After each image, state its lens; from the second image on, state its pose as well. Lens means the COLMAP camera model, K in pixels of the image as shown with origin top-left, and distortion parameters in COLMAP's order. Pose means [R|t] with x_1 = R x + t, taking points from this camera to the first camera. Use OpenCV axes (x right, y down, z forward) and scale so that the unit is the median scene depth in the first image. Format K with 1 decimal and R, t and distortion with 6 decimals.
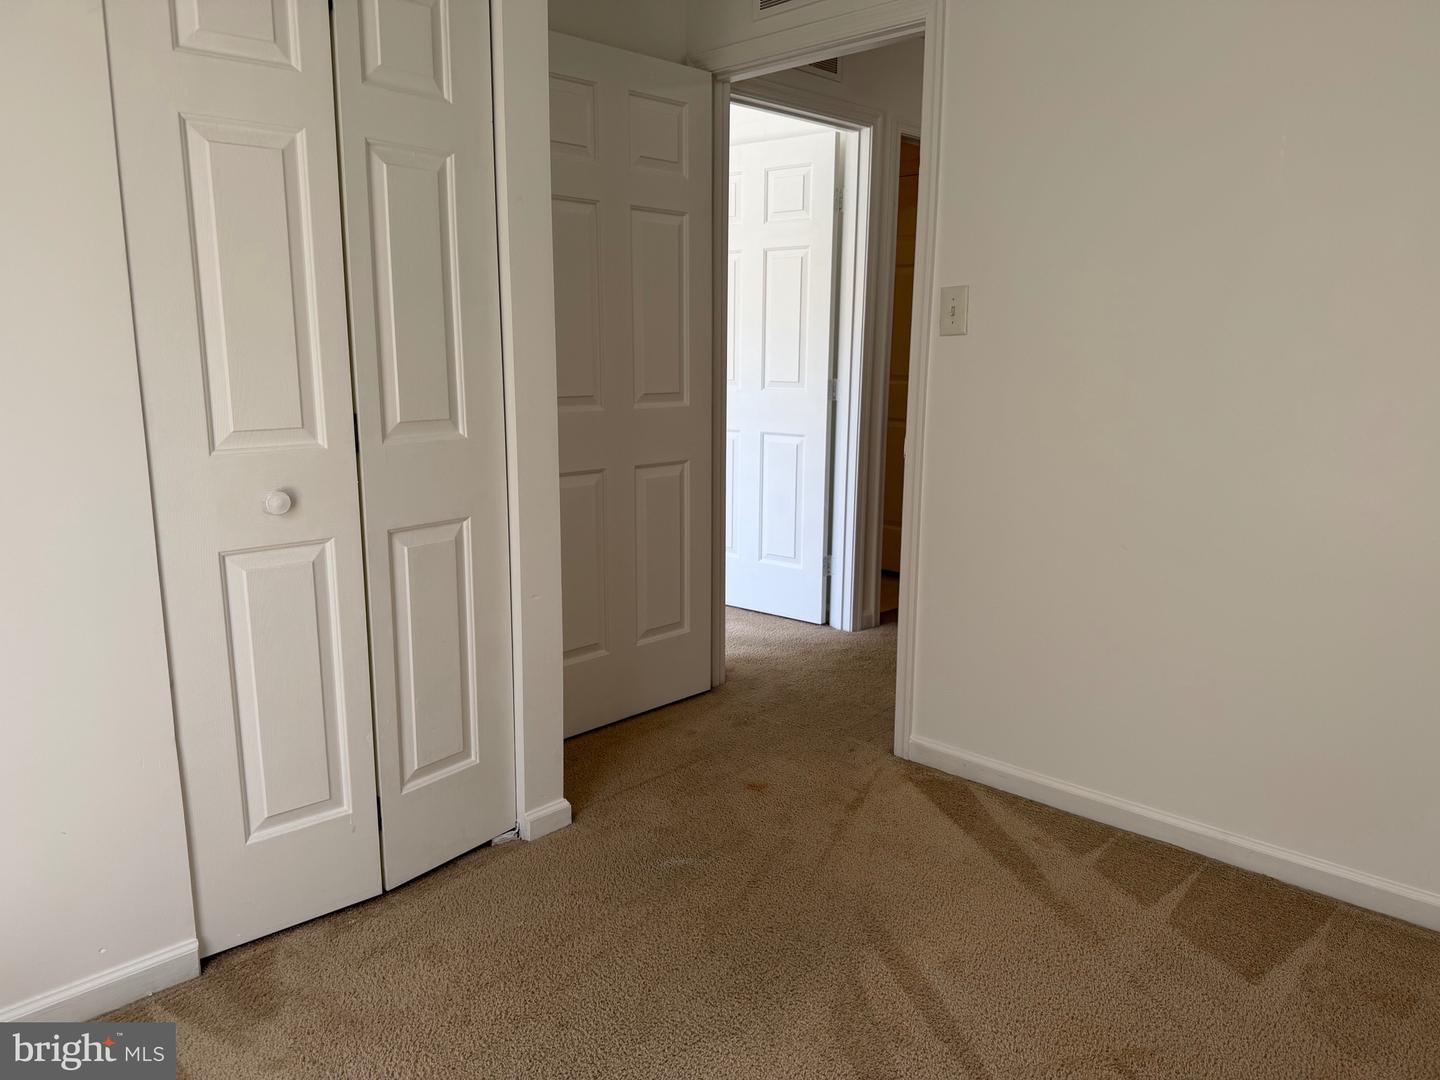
lens RADIAL K [[1033.0, 0, 723.2], [0, 1033.0, 542.8], [0, 0, 1]] dist [0.030925, -0.040822]
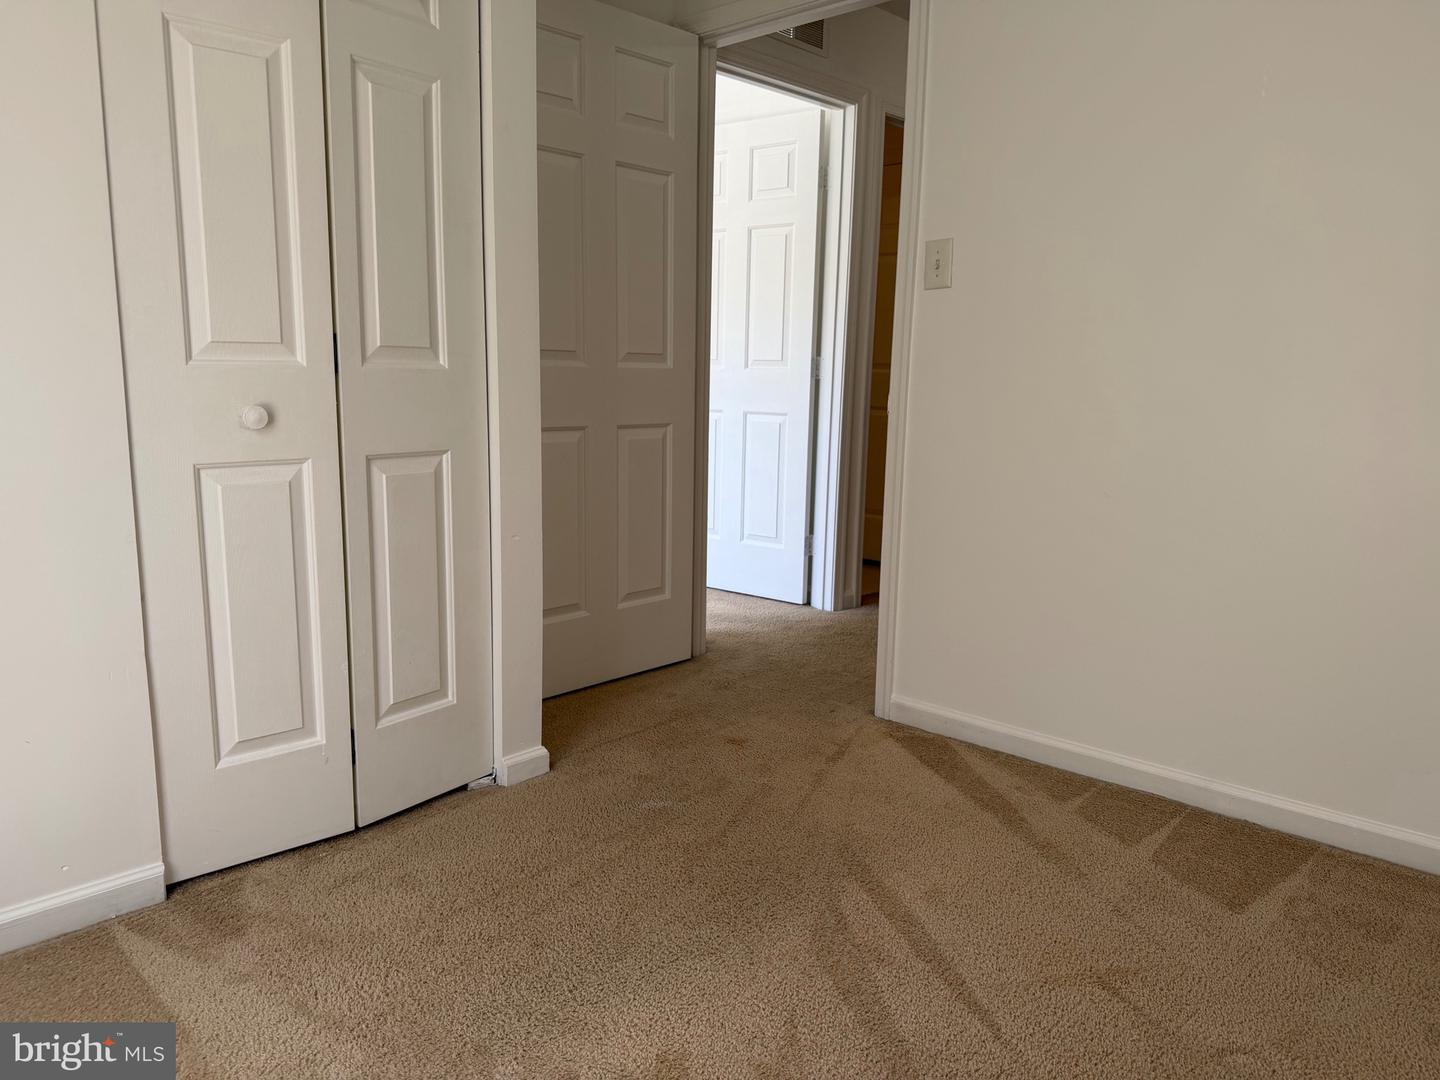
lens RADIAL K [[1031.0, 0, 720.6], [0, 1031.0, 545.1], [0, 0, 1]] dist [0.033680, -0.049835]
pose [[0.999820, 0.010016, 0.016144, -0.001364], [-0.009680, 0.999738, -0.020749, 0.089538], [-0.016348, 0.020589, 0.999654, 0.010624]]
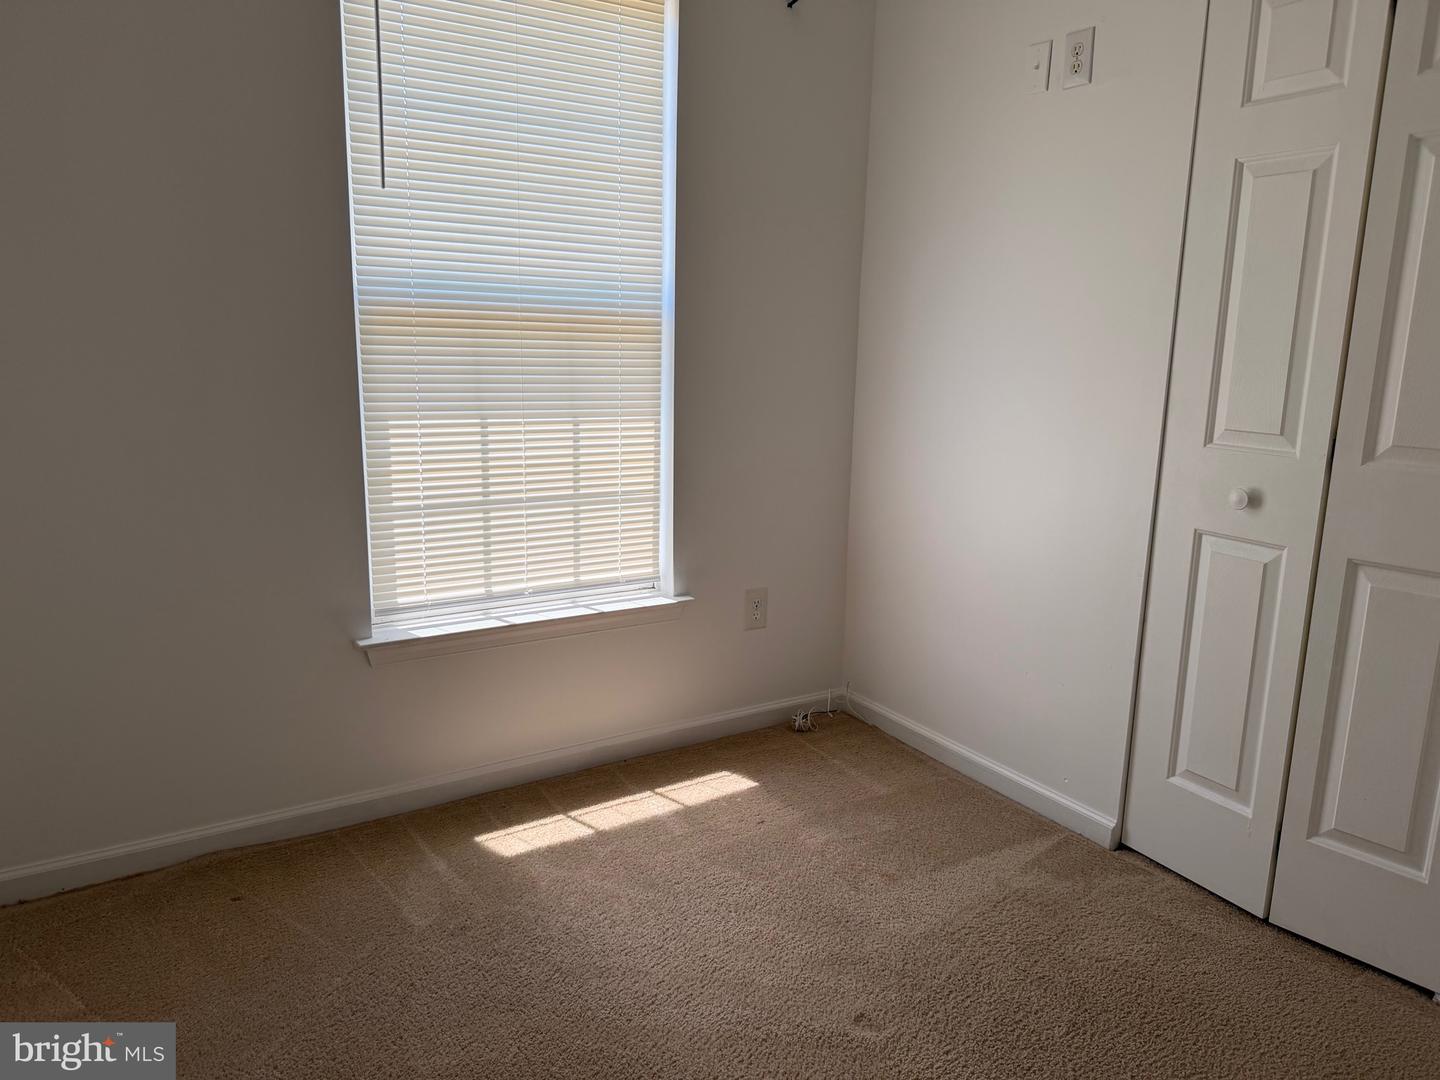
lens RADIAL K [[1033.0, 0, 723.2], [0, 1033.0, 542.8], [0, 0, 1]] dist [0.030925, -0.040822]
pose [[-0.231406, 0.185747, -0.954960, 0.679155], [-0.212524, 0.948244, 0.235940, -0.123970], [0.949360, 0.257550, -0.179954, 0.626435]]
